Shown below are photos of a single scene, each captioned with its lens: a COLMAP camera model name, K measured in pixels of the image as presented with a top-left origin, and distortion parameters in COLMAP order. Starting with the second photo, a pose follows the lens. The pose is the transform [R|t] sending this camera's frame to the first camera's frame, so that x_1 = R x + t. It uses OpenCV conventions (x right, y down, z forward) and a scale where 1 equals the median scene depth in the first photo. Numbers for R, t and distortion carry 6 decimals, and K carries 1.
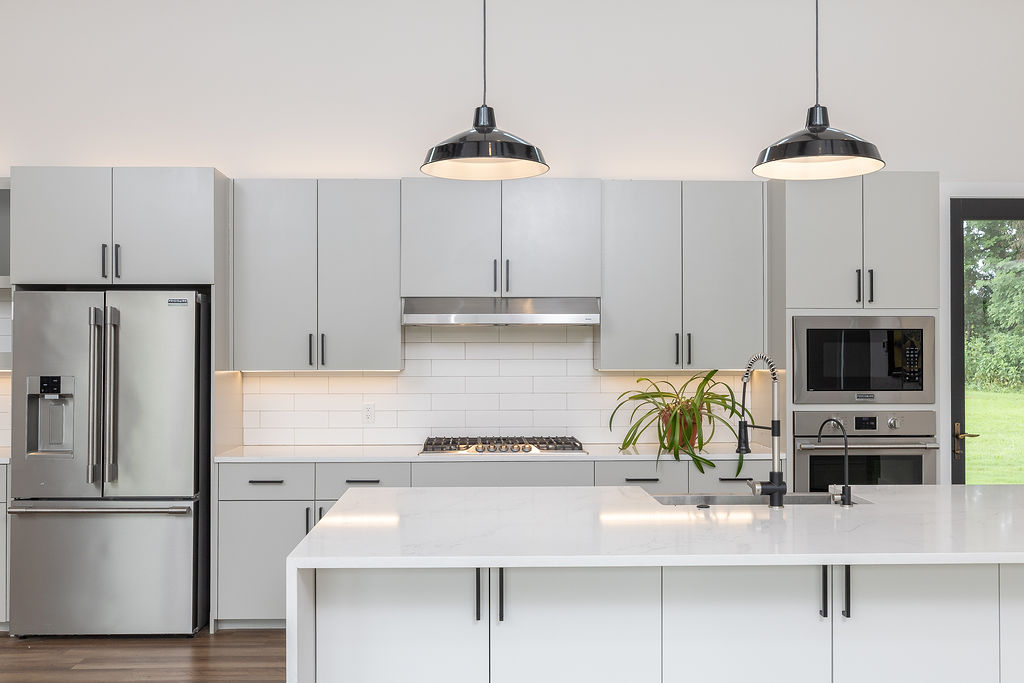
lens RADIAL K [[988.6, 0, 503.6], [0, 988.6, 344.1], [0, 0, 1]] dist [0.012210, 0.000000]
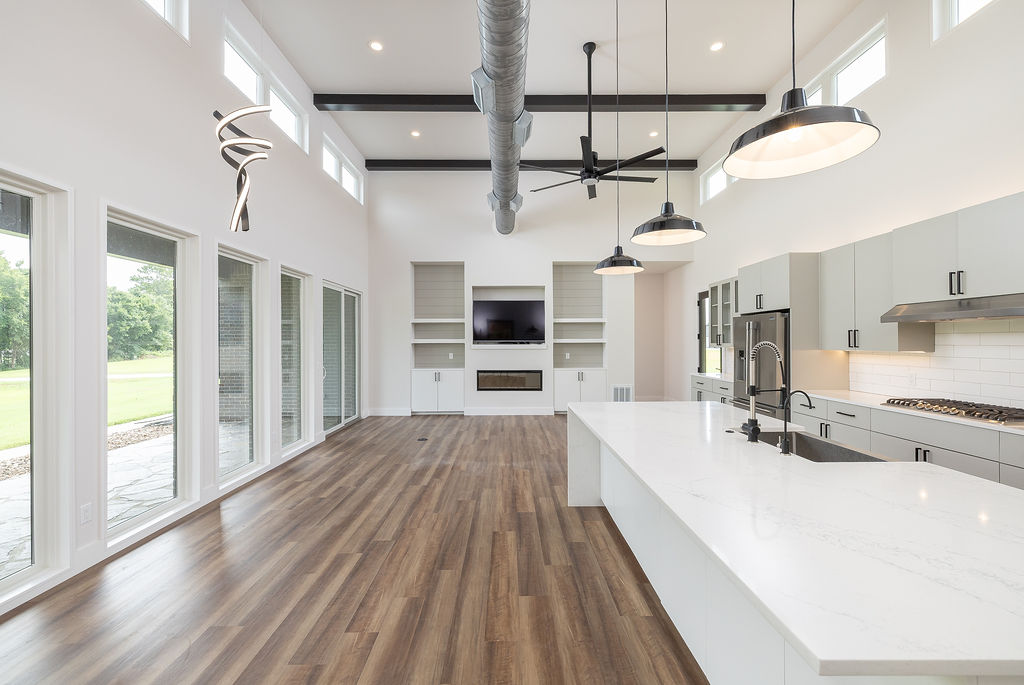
lens RADIAL K [[435.5, 0, 519.3], [0, 435.5, 339.5], [0, 0, 1]] dist [0.011350, -0.002078]
pose [[-0.012003, -0.002728, -0.999924, 0.637004], [0.011533, 0.999929, -0.002867, 0.002199], [0.999861, -0.011567, -0.011970, 0.428579]]
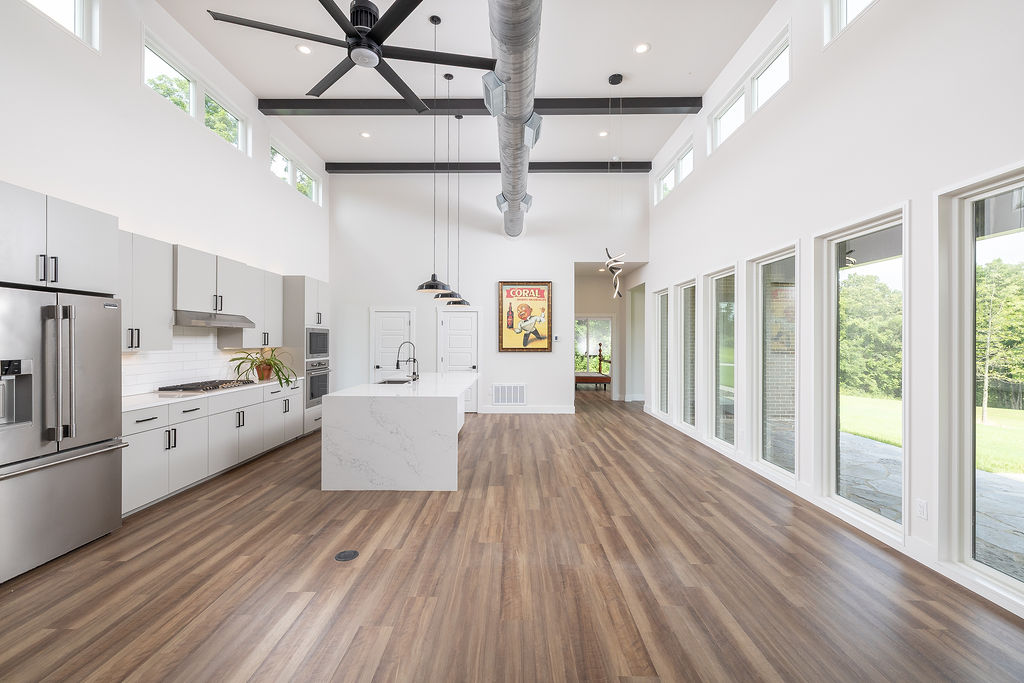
lens RADIAL K [[435.5, 0, 505.8], [0, 435.5, 339.1], [0, 0, 1]] dist [0.011350, -0.002078]
pose [[0.048729, 0.003494, 0.998806, -0.917513], [-0.009386, 0.999951, -0.003041, 0.003082], [-0.998768, -0.009227, 0.048759, 0.371150]]
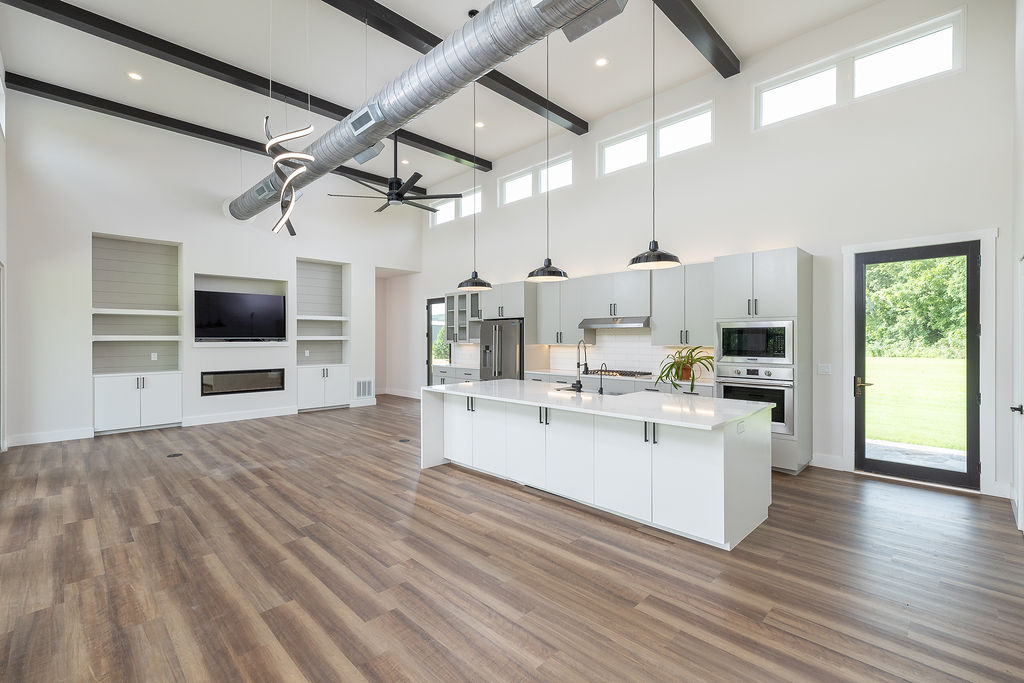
lens RADIAL K [[435.5, 0, 515.2], [0, 435.5, 335.2], [0, 0, 1]] dist [0.011350, -0.002078]
pose [[0.693028, -0.005373, -0.720891, 0.704013], [0.004084, 0.999985, -0.003526, 0.003071], [0.720899, -0.000500, 0.693040, -0.002849]]
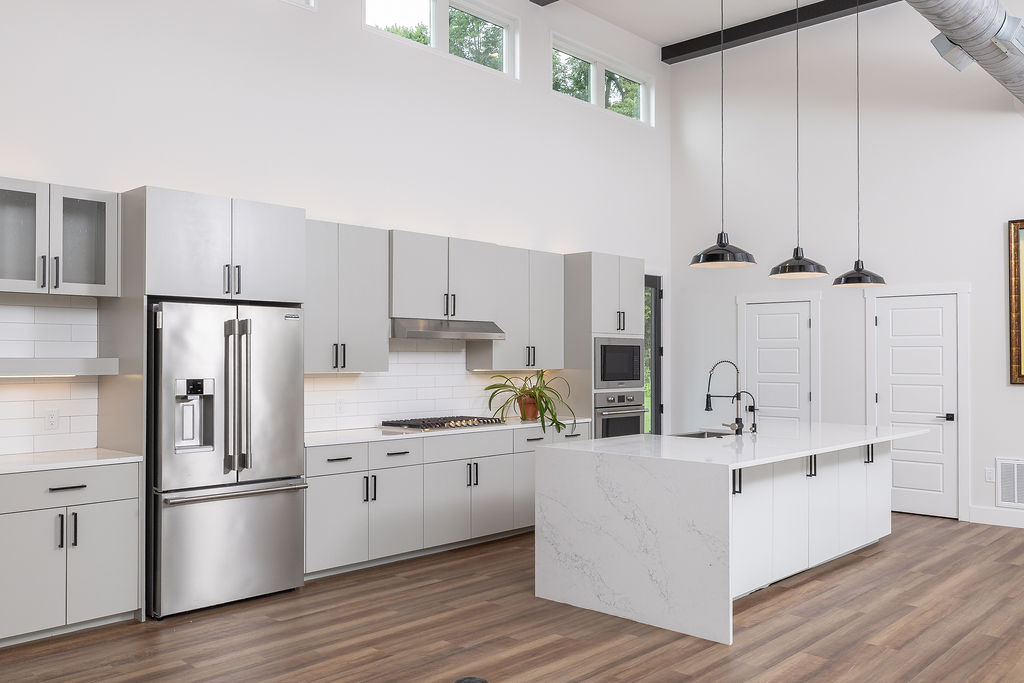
lens RADIAL K [[871.4, 0, 497.8], [0, 871.4, 335.4], [0, 0, 1]] dist [0.018642, -0.016925]
pose [[0.712534, 0.019281, 0.701372, -0.876055], [-0.005556, 0.999746, -0.021838, 0.002249], [-0.701615, 0.011664, 0.712461, 0.047392]]
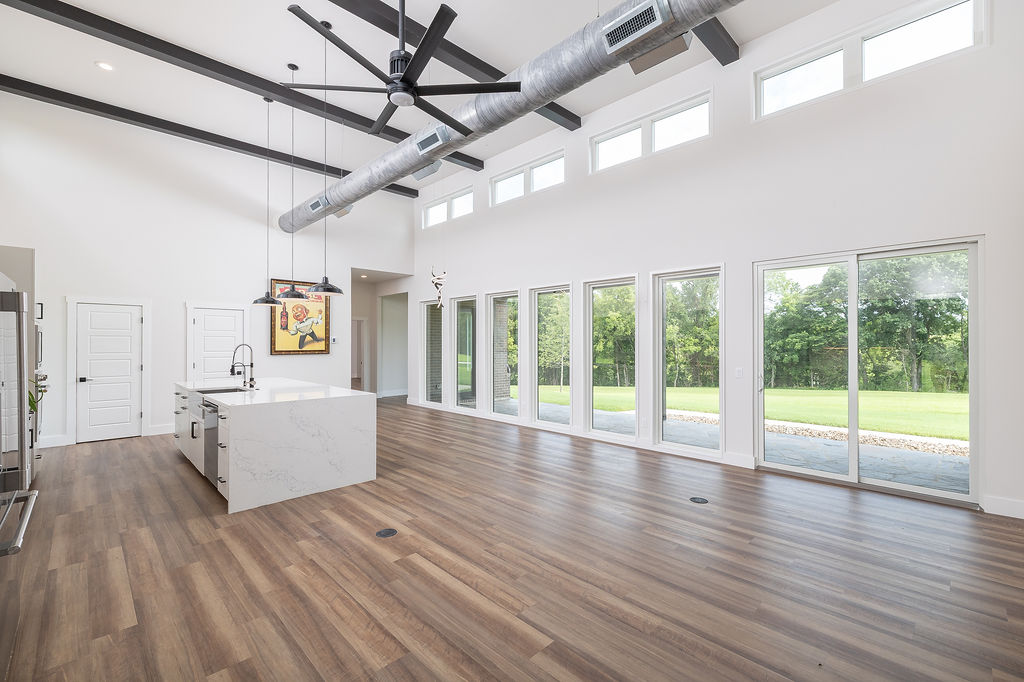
lens RADIAL K [[435.5, 0, 512.9], [0, 435.5, 339.3], [0, 0, 1]] dist [0.011350, -0.002078]
pose [[-0.671008, 0.005650, 0.741429, -0.963051], [-0.005750, 0.999901, -0.012823, 0.006967], [-0.741428, -0.012867, -0.670909, 0.895963]]
